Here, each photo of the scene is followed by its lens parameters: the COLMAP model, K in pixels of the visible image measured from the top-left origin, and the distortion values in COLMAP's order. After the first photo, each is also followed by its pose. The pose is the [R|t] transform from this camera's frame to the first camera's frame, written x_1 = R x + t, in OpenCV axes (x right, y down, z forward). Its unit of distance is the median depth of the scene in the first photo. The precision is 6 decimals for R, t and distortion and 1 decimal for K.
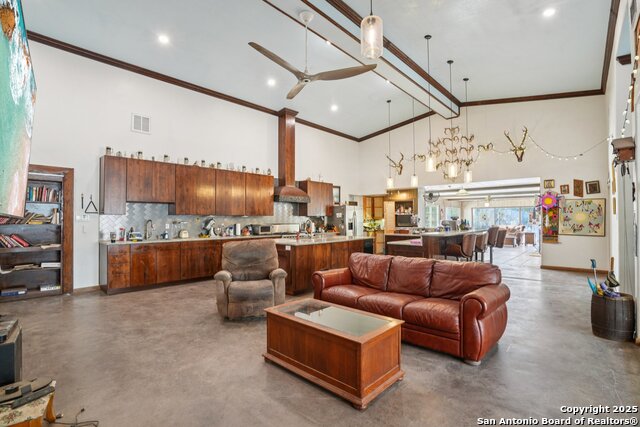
lens RADIAL K [[303.0, 0, 317.9], [0, 303.0, 217.2], [0, 0, 1]] dist [-0.046291, 0.000649]
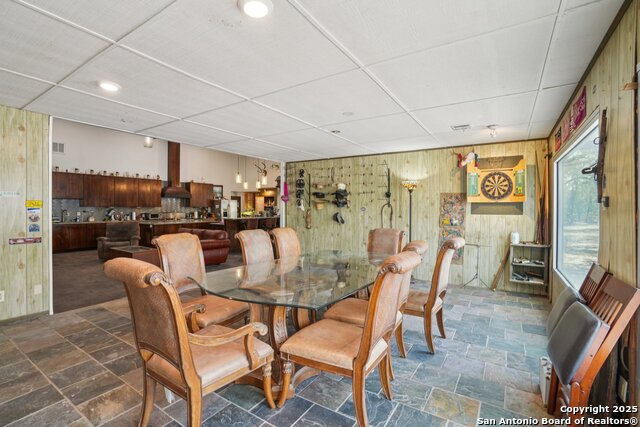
lens RADIAL K [[301.8, 0, 316.8], [0, 301.8, 211.3], [0, 0, 1]] dist [-0.019188, 0.000352]
pose [[0.988456, 0.004702, 0.151436, 0.379785], [-0.007406, 0.999823, 0.017296, -0.014595], [-0.151328, -0.018218, 0.988316, -0.559720]]
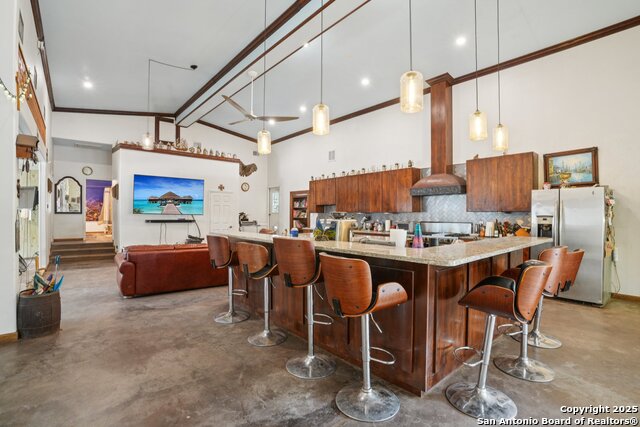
lens RADIAL K [[301.8, 0, 316.8], [0, 301.8, 211.3], [0, 0, 1]] dist [-0.019188, 0.000352]
pose [[-0.102031, -0.010681, -0.994724, 0.749569], [0.005130, 0.999923, -0.011263, 0.000281], [0.994768, -0.006252, -0.101968, 0.802239]]
